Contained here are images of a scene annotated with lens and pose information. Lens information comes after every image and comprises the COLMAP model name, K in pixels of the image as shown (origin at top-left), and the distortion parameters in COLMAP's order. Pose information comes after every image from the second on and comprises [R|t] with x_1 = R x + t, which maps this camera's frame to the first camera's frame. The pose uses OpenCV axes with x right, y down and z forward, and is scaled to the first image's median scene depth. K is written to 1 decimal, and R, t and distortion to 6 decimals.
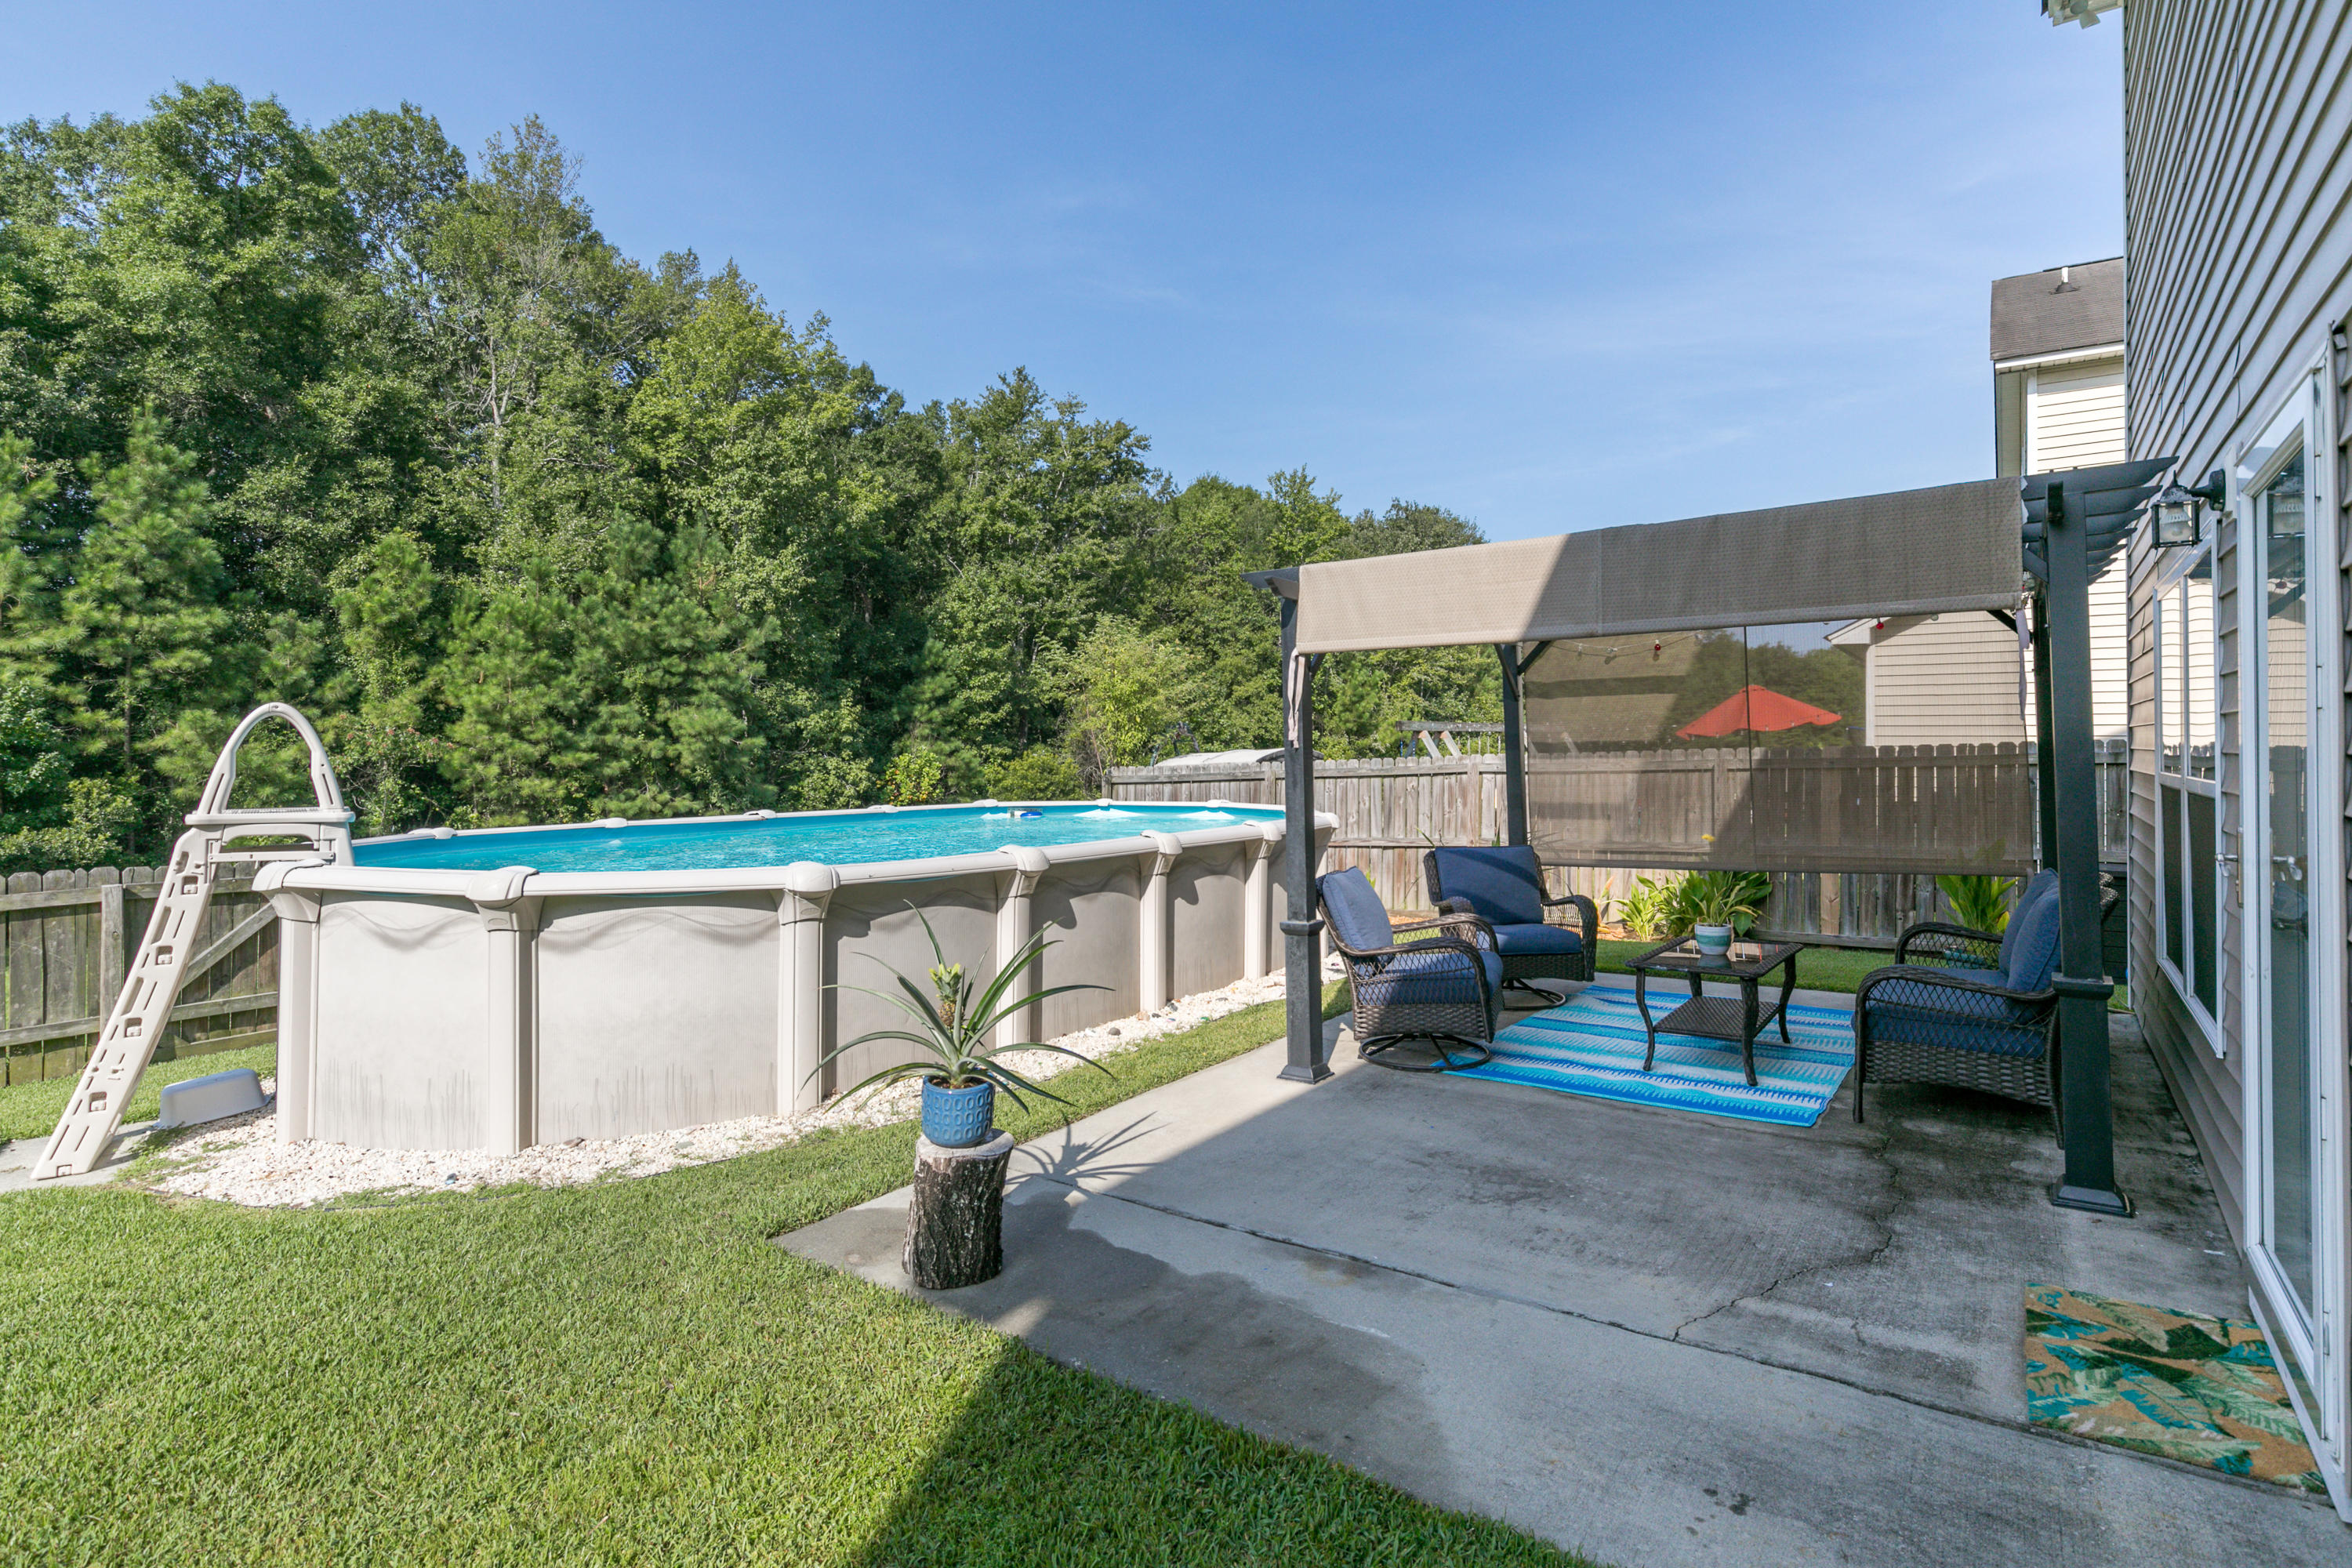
lens RADIAL K [[1157.6, 0, 1190.0], [0, 1157.6, 780.3], [0, 0, 1]] dist [-0.000924, -0.005826]
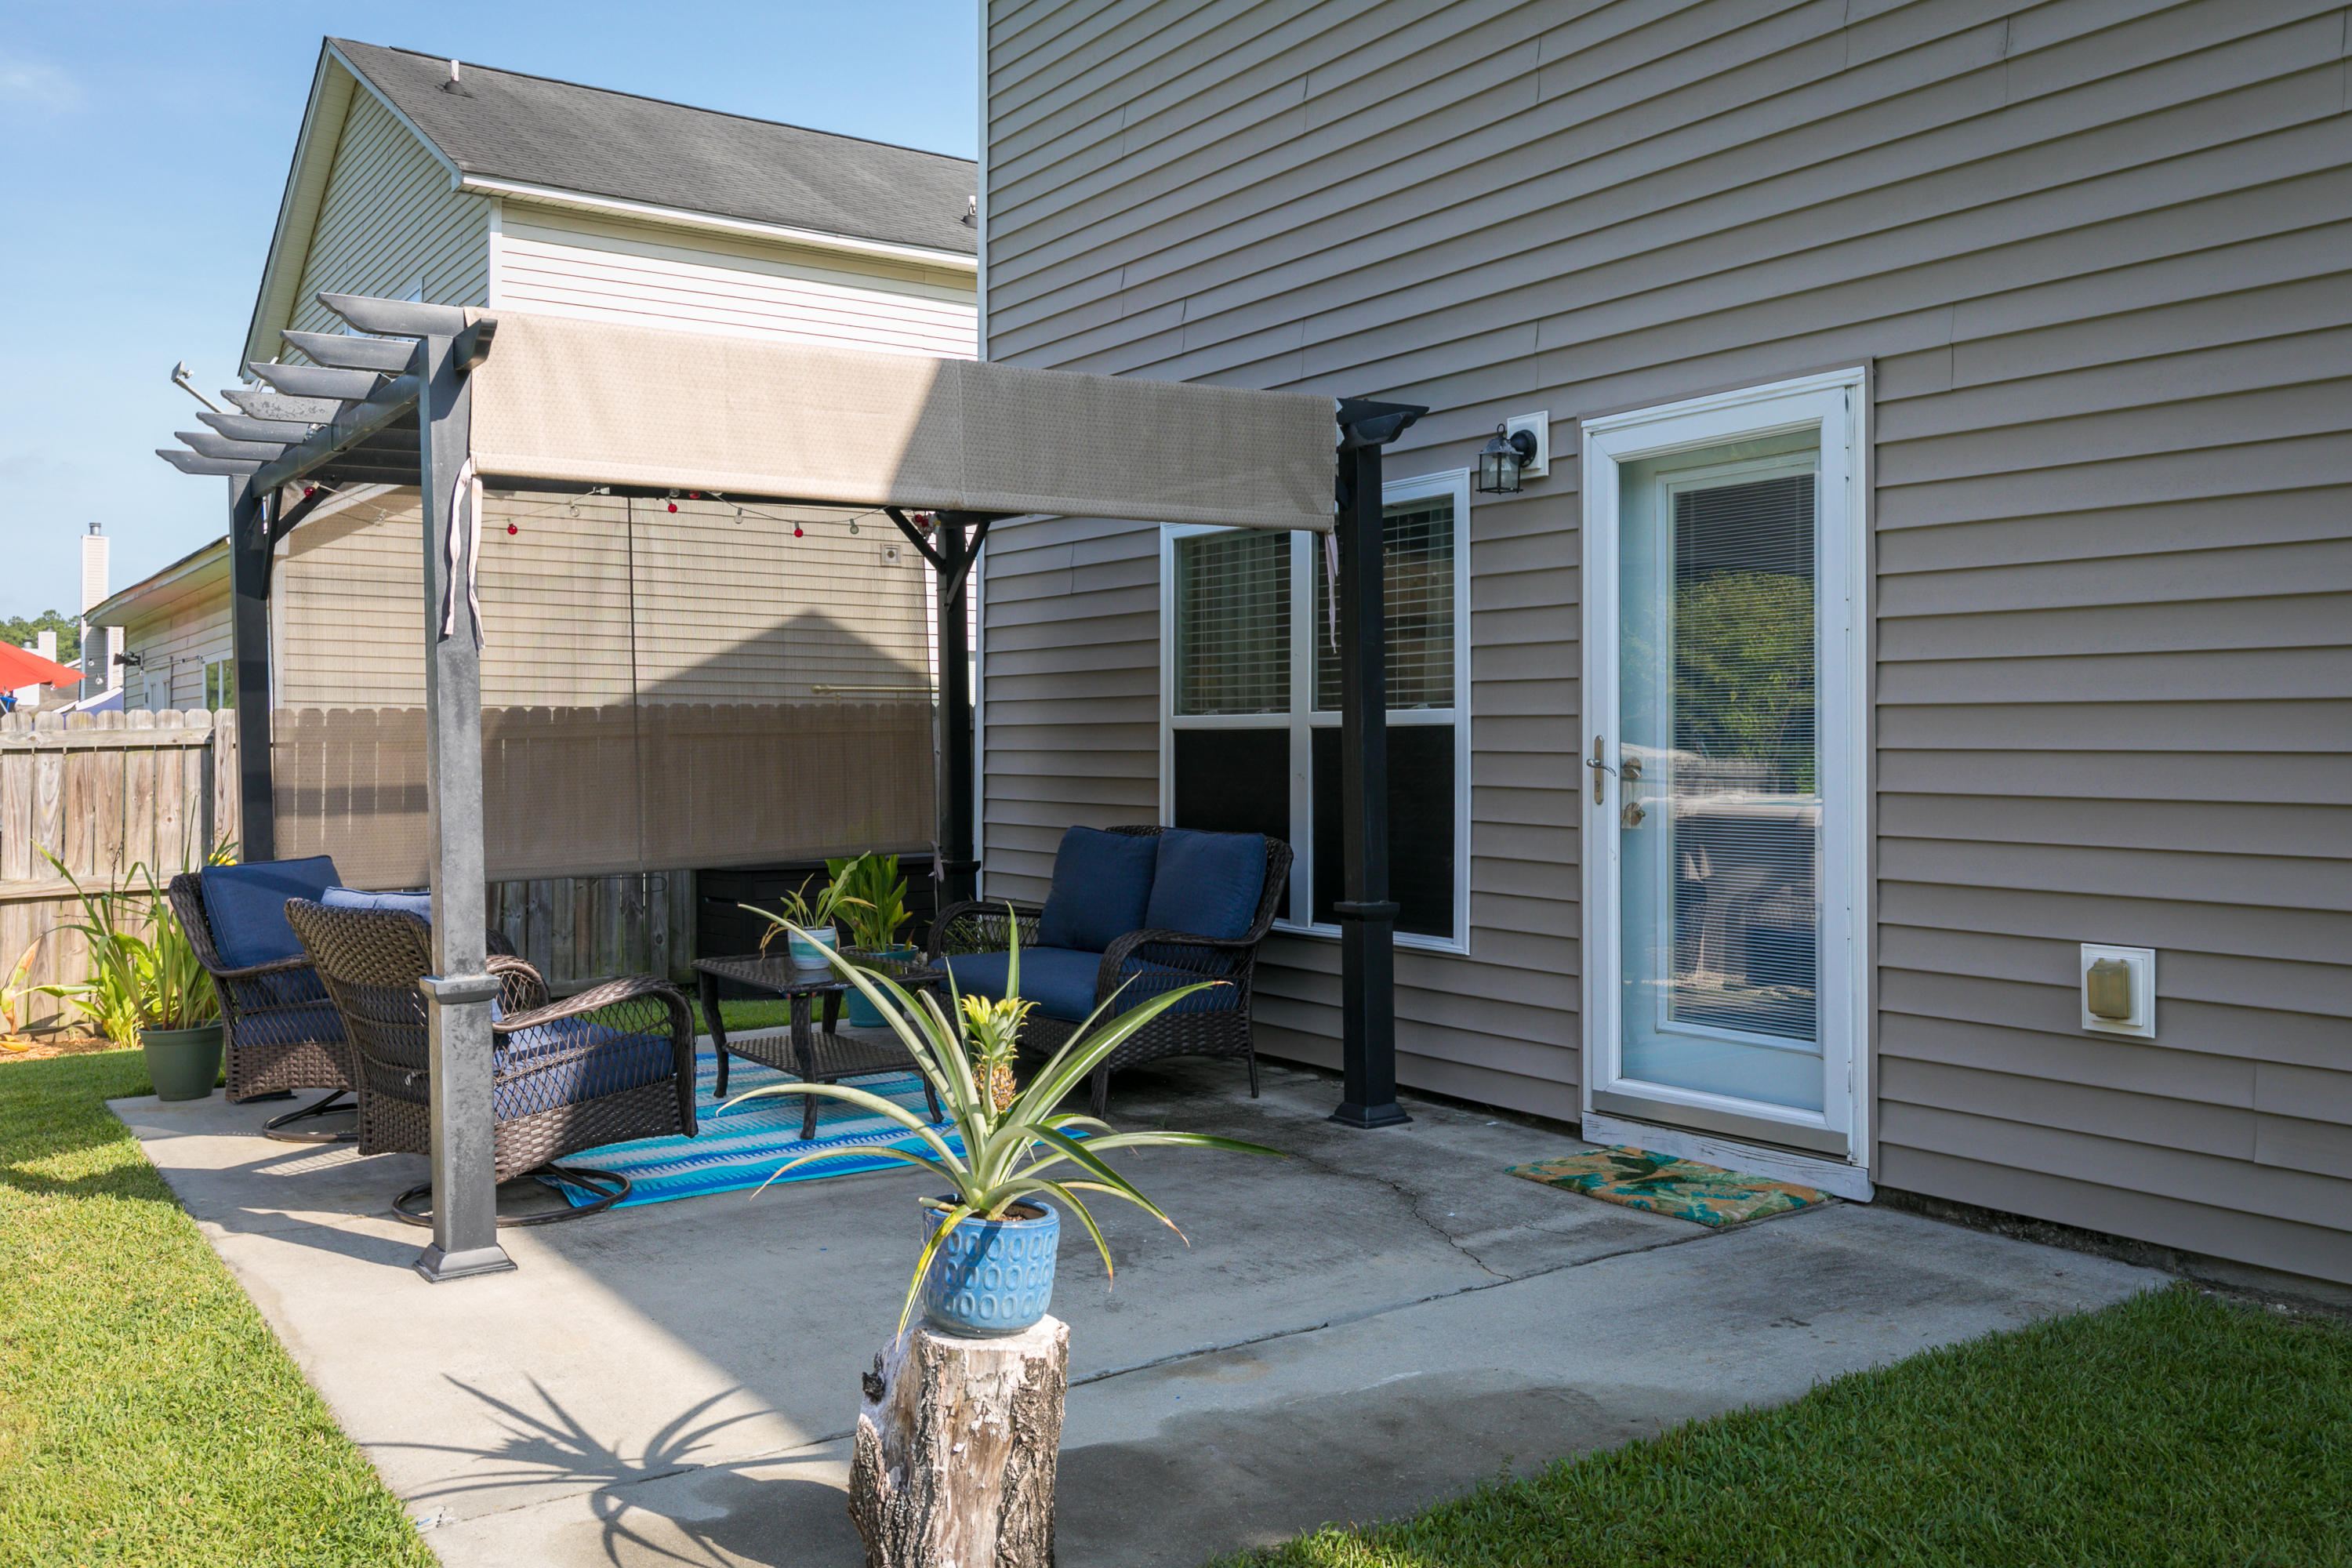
lens RADIAL K [[1967.2, 0, 1176.0], [0, 1967.2, 784.0], [0, 0, 1]] dist [0.031396, -0.000266]
pose [[0.352177, -0.014920, 0.935815, -0.805808], [0.029262, 0.999560, 0.004924, 0.050888], [-0.935476, 0.025649, 0.352458, 0.478862]]
